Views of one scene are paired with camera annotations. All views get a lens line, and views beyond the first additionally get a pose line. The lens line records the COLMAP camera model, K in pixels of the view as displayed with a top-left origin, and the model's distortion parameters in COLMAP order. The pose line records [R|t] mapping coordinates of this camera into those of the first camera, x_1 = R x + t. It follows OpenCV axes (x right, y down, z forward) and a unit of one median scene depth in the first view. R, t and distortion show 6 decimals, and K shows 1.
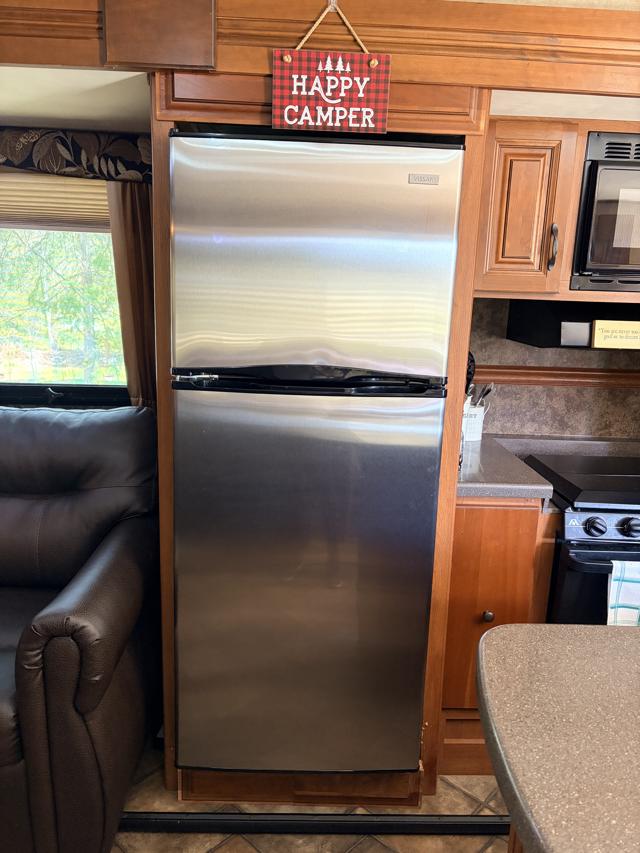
lens RADIAL K [[651.9, 0, 319.5], [0, 651.9, 428.4], [0, 0, 1]] dist [0.034358, 0.003592]
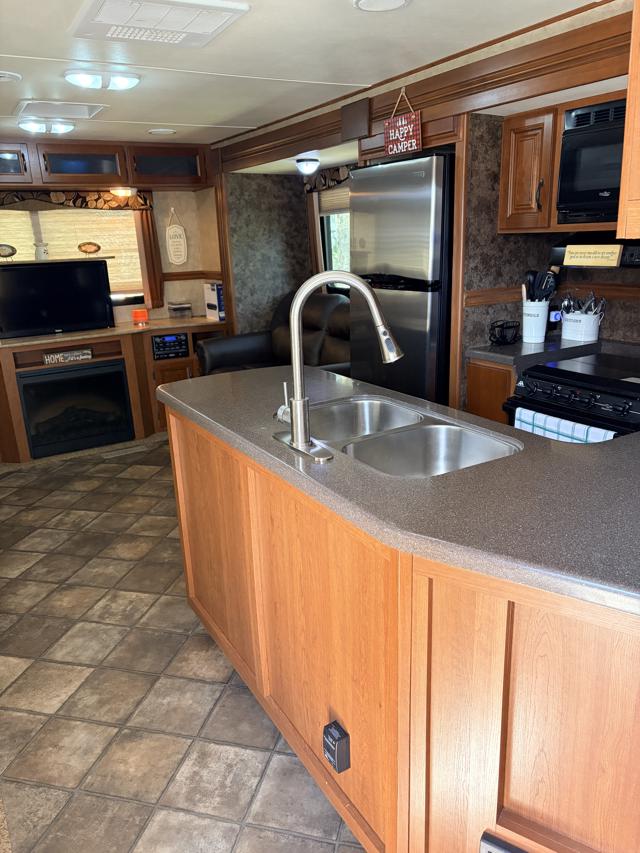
lens RADIAL K [[651.9, 0, 318.5], [0, 651.9, 427.4], [0, 0, 1]] dist [0.034358, 0.003592]
pose [[0.477287, 0.204294, -0.854670, 1.783807], [-0.137536, 0.977981, 0.156963, 0.085565], [0.867917, 0.042631, 0.494876, -0.182530]]
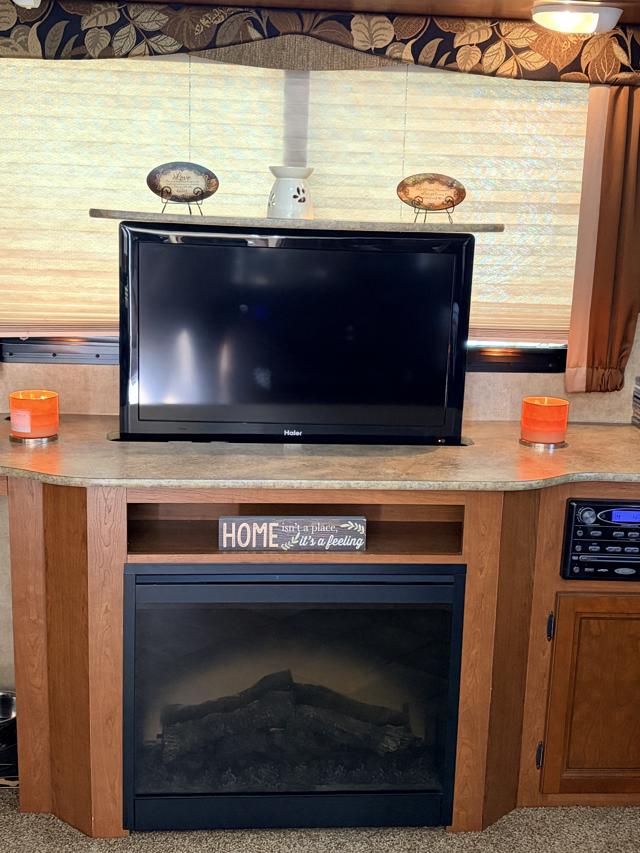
lens RADIAL K [[1122.4, 0, 319.7], [0, 1122.4, 425.5], [0, 0, 1]] dist [0.052143, 0.000000]
pose [[0.043345, 0.199681, -0.978902, 1.170535], [-0.252128, 0.950294, 0.182682, 0.037660], [0.966723, 0.238890, 0.091536, -0.059918]]
